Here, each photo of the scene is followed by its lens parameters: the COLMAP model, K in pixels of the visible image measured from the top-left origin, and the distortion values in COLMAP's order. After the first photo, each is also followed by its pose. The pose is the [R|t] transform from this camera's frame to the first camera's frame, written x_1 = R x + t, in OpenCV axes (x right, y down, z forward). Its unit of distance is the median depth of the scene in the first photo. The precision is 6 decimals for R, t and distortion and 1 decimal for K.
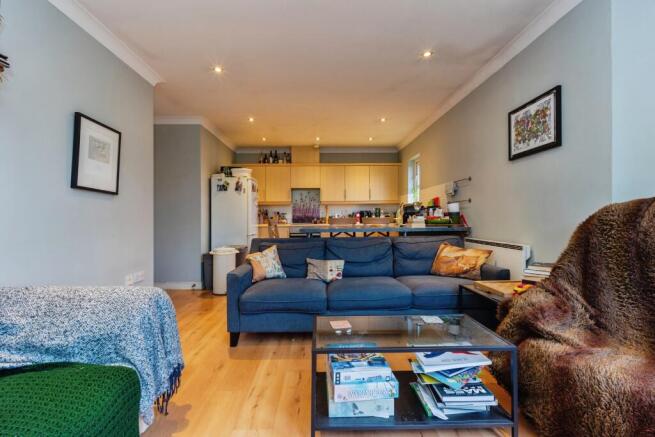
lens RADIAL K [[285.3, 0, 326.2], [0, 285.3, 210.5], [0, 0, 1]] dist [-0.000040, 0.000159]
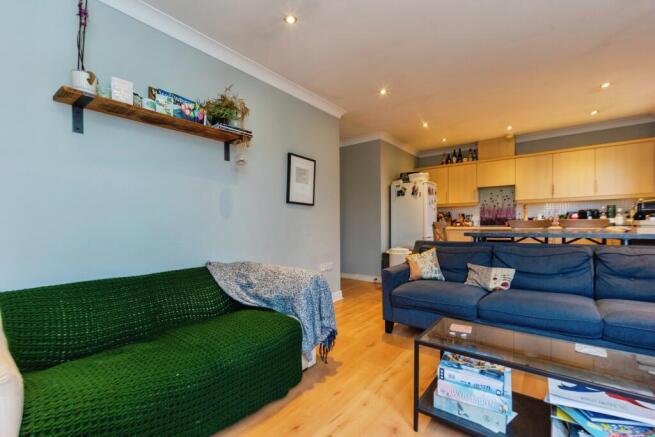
lens RADIAL K [[285.3, 0, 326.2], [0, 285.3, 210.5], [0, 0, 1]] dist [-0.000040, 0.000159]
pose [[0.776570, -0.029549, -0.629338, 0.188554], [0.025711, 0.999554, -0.015206, -0.007529], [0.629507, -0.004372, 0.776983, -0.046262]]
